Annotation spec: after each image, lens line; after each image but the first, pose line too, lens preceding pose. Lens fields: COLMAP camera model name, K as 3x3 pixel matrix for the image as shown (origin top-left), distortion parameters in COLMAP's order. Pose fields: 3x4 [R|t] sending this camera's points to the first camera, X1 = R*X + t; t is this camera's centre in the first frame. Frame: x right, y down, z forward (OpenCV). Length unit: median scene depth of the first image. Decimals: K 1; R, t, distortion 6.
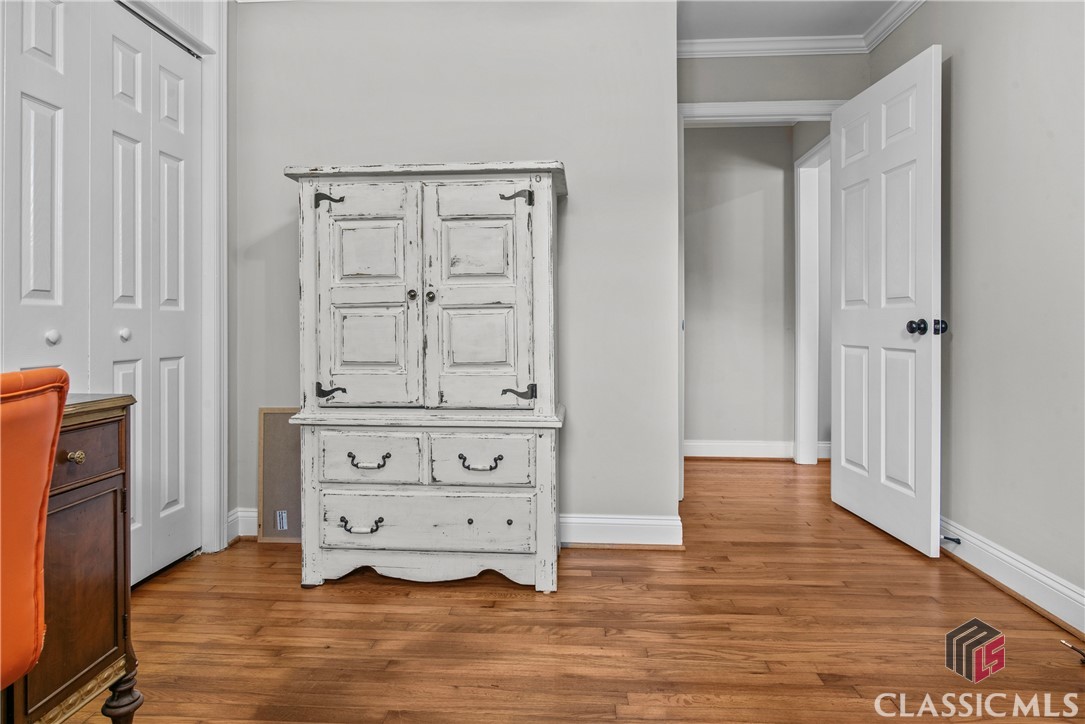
lens RADIAL K [[630.6, 0, 539.0], [0, 630.6, 354.0], [0, 0, 1]] dist [-0.002044, -0.000739]
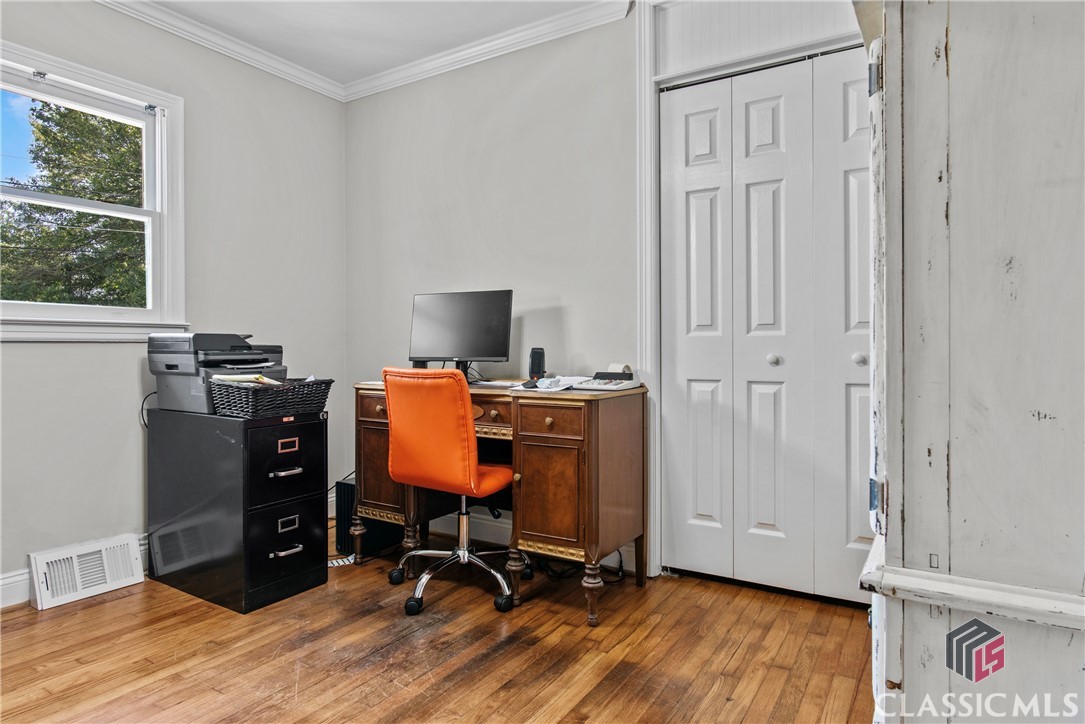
lens RADIAL K [[630.6, 0, 539.0], [0, 630.6, 354.0], [0, 0, 1]] dist [-0.002044, -0.000739]
pose [[-0.473000, 0.002133, -0.881060, 0.604674], [-0.035760, 0.999127, 0.021616, -0.048170], [0.880337, 0.041731, -0.472510, 1.170702]]
